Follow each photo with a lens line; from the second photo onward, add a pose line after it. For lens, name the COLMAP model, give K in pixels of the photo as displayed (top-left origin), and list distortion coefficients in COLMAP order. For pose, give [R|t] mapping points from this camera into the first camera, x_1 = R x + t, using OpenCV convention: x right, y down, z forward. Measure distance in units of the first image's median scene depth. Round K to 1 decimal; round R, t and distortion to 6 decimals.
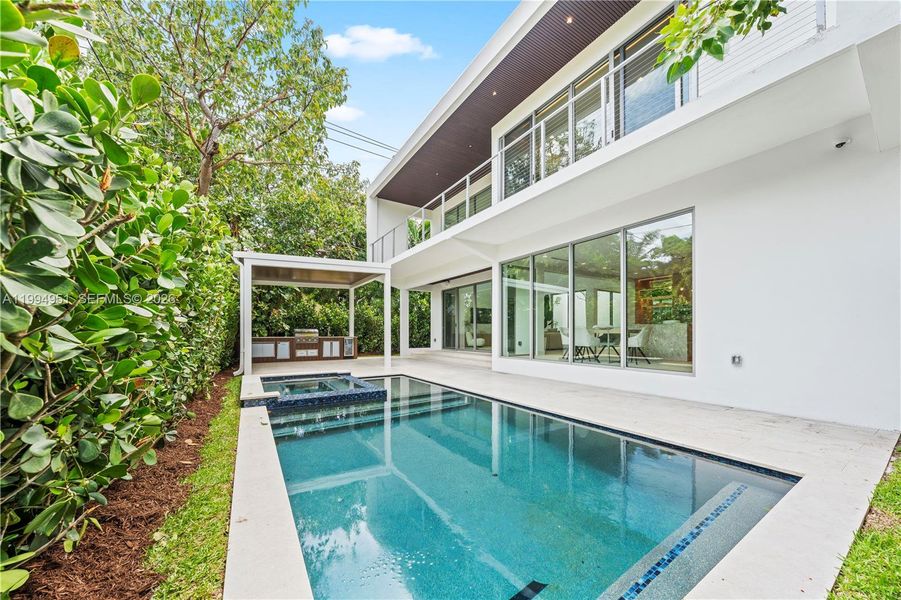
lens RADIAL K [[309.4, 0, 433.5], [0, 309.4, 336.2], [0, 0, 1]] dist [-0.010292, -0.000142]
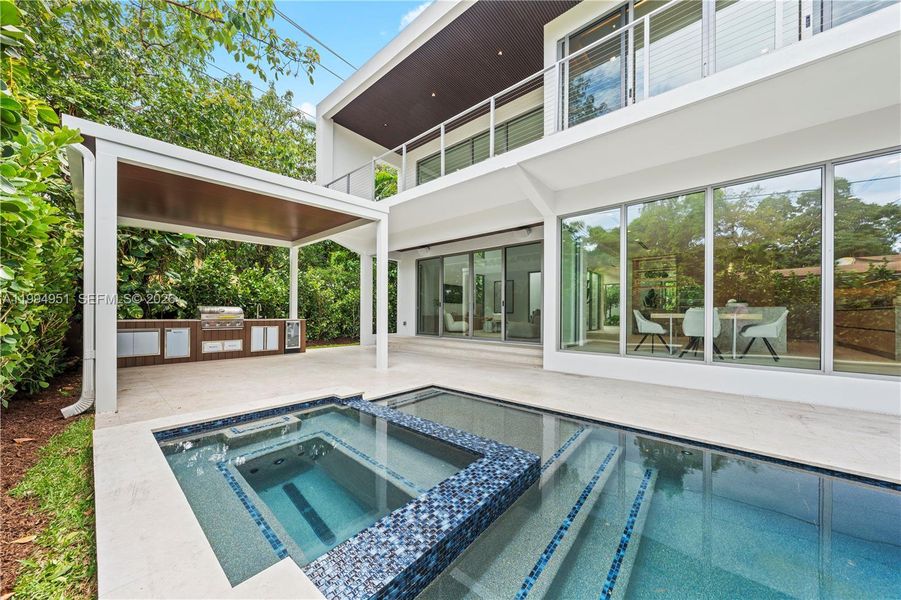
lens RADIAL K [[309.4, 0, 437.6], [0, 309.4, 314.9], [0, 0, 1]] dist [-0.010292, -0.000142]
pose [[0.955134, 0.010143, 0.295999, -0.185764], [-0.007492, 0.999921, -0.010091, -0.003428], [-0.296078, 0.007421, 0.955135, 0.299501]]
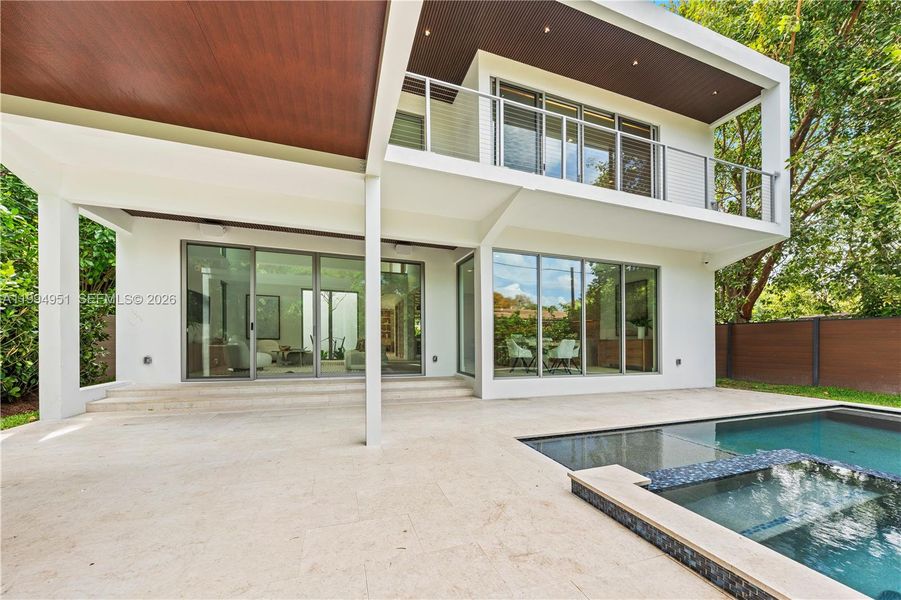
lens RADIAL K [[337.0, 0, 453.9], [0, 337.0, 335.5], [0, 0, 1]] dist [0.001905, 0.000343]
pose [[0.220846, 0.026817, 0.974940, -0.415001], [0.003570, 0.999593, -0.028304, -0.007198], [-0.975302, 0.009732, 0.220661, 0.666895]]
